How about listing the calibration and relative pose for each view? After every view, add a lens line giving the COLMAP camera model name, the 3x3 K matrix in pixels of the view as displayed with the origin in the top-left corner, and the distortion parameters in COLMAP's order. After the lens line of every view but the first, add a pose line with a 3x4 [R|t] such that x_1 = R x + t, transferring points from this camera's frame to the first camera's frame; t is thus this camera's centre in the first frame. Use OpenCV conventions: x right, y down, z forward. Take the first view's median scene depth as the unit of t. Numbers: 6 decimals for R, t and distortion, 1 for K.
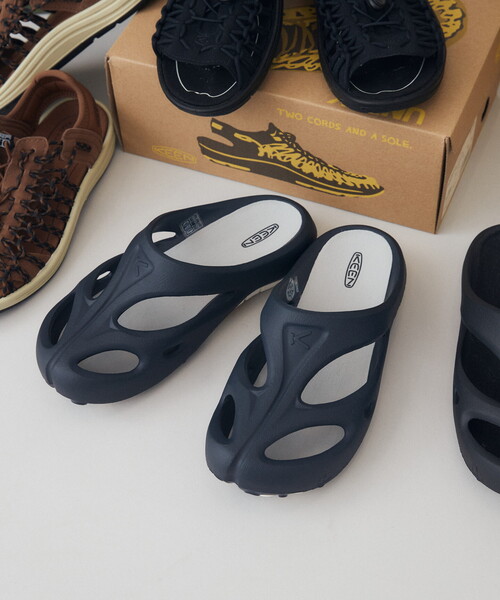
lens RADIAL K [[1250.2, 0, 248.6], [0, 1250.2, 303.8], [0, 0, 1]] dist [-0.028120, 0.000000]
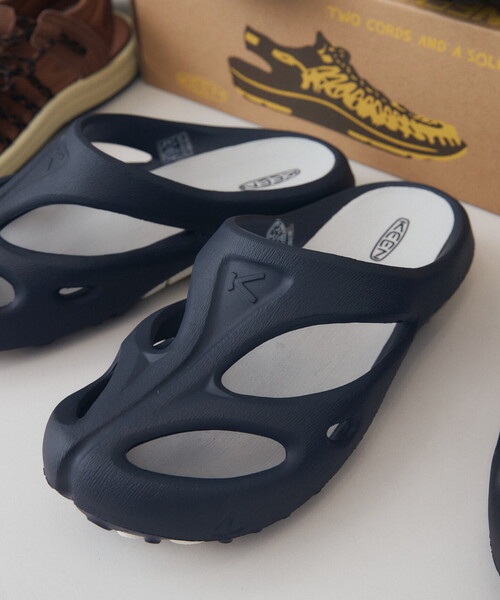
lens RADIAL K [[1071.9, 0, 260.3], [0, 1071.9, 296.2], [0, 0, 1]] dist [-0.098875, 0.000000]
pose [[0.966881, 0.167945, -0.192184, 0.124928], [-0.195787, 0.971118, -0.136373, 0.086404], [0.163730, 0.169484, 0.971837, 0.439389]]
